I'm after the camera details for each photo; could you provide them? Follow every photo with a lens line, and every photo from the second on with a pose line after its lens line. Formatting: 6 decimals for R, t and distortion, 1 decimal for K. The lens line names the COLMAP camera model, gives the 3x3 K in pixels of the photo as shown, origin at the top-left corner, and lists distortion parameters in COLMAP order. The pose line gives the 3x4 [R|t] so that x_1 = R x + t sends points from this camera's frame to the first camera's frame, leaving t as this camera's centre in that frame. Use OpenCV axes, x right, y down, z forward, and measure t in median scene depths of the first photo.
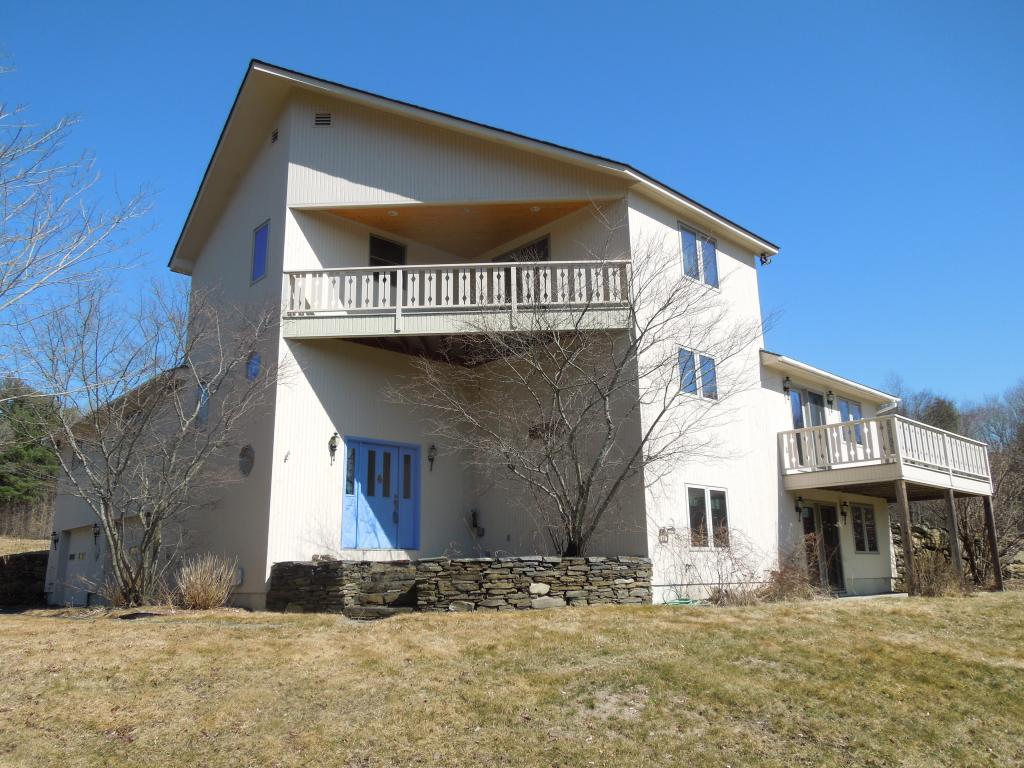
lens RADIAL K [[772.0, 0, 512.0], [0, 772.0, 384.0], [0, 0, 1]] dist [-0.001764, -0.000272]
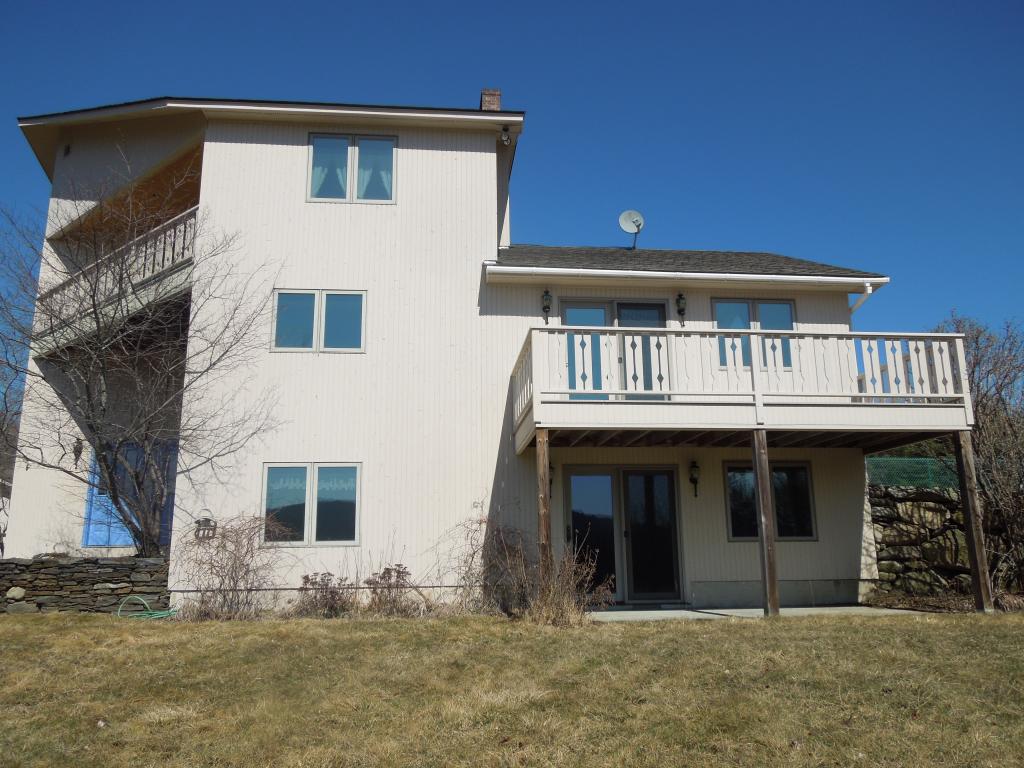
lens RADIAL K [[772.0, 0, 512.0], [0, 772.0, 384.0], [0, 0, 1]] dist [-0.001764, -0.000272]
pose [[0.791973, -0.130556, -0.596435, 0.872823], [0.148179, 0.988765, -0.019675, 0.097295], [0.592303, -0.072797, 0.802420, 0.495350]]
